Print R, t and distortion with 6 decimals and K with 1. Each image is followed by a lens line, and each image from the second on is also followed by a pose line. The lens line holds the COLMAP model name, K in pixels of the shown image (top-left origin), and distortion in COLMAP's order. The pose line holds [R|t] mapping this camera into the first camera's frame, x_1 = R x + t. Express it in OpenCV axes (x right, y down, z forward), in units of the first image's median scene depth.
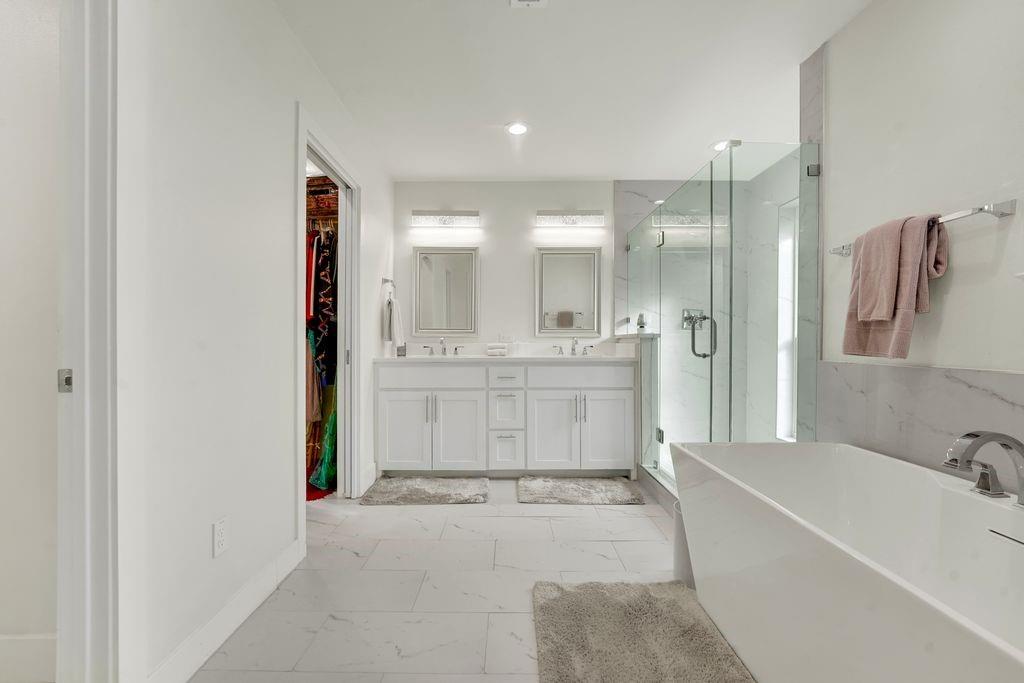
lens RADIAL K [[440.7, 0, 512.0], [0, 440.7, 350.6], [0, 0, 1]] dist [-0.030641, -0.000022]
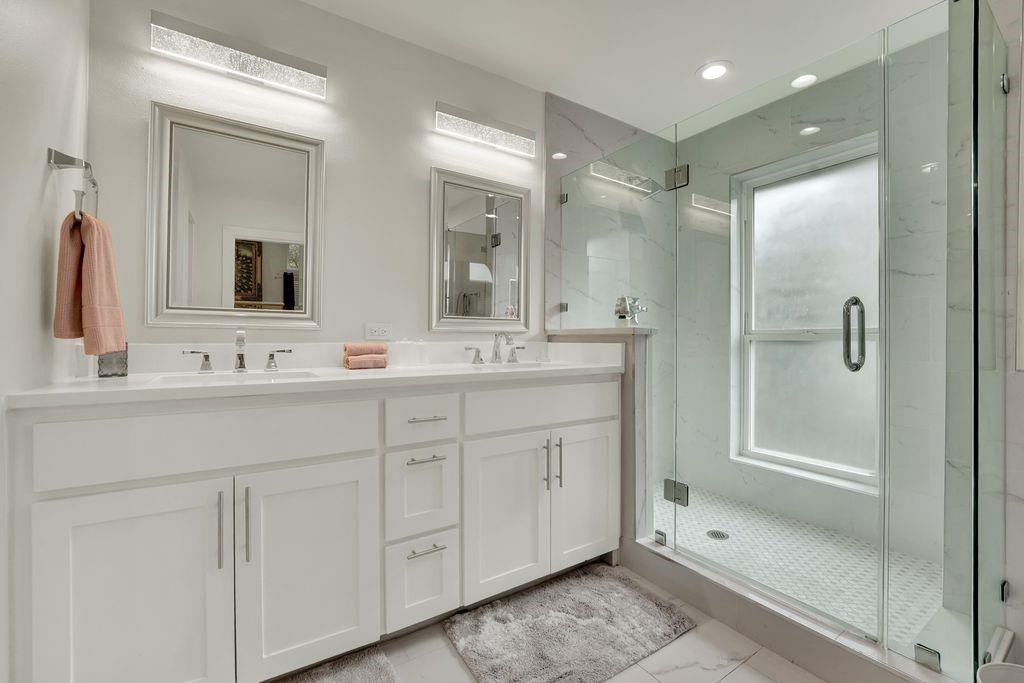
lens RADIAL K [[434.5, 0, 512.0], [0, 434.5, 341.5], [0, 0, 1]] dist [-0.030143, -0.000021]
pose [[0.845187, 0.000740, 0.534471, -0.163845], [0.005263, 0.999939, -0.009707, -0.013364], [-0.534445, 0.011018, 0.845131, 0.538818]]
